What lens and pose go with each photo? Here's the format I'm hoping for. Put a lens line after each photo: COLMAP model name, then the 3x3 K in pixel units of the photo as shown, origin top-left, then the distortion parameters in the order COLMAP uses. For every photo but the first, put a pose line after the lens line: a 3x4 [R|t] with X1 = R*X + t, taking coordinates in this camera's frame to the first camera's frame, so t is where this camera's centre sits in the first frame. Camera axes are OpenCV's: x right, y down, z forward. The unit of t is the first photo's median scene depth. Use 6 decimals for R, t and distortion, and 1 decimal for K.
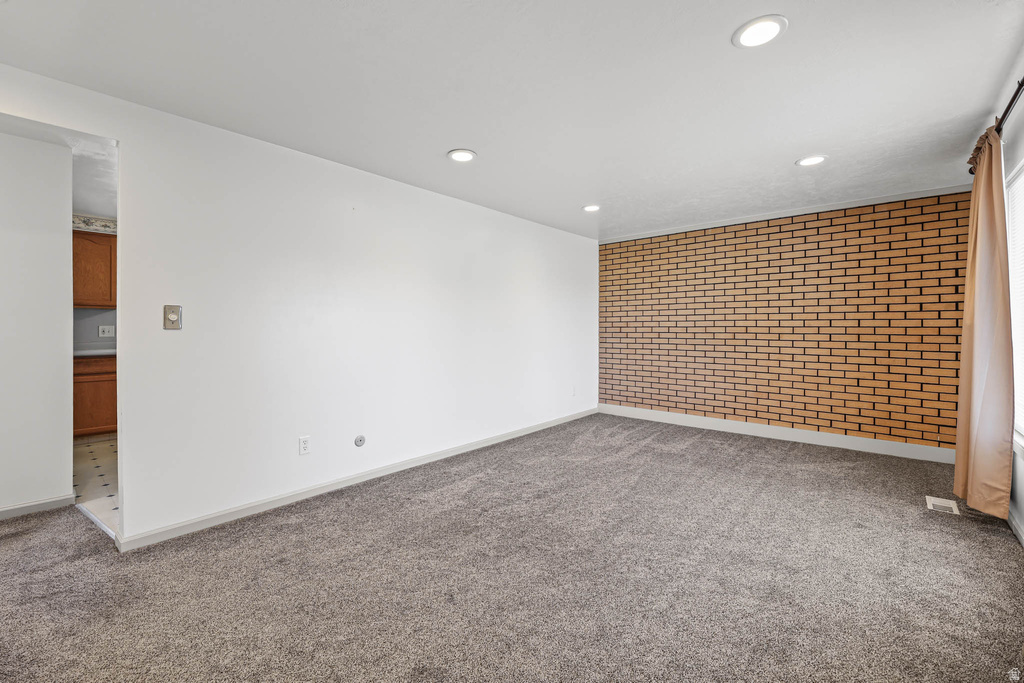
lens RADIAL K [[424.6, 0, 510.8], [0, 424.6, 316.1], [0, 0, 1]] dist [-0.000779, -0.000430]
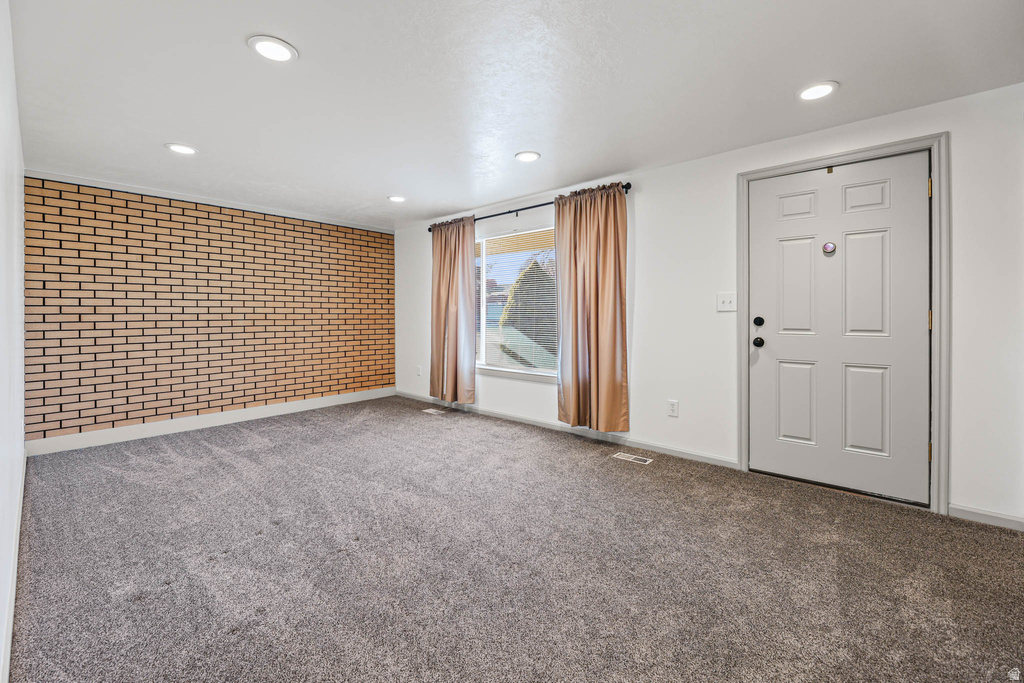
lens RADIAL K [[419.0, 0, 510.4], [0, 419.0, 306.7], [0, 0, 1]] dist [-0.000695, -0.000240]
pose [[0.007577, 0.016735, 0.999831, -0.597767], [-0.025840, 0.999529, -0.016534, 0.012340], [-0.999637, -0.025711, 0.008005, 0.500550]]
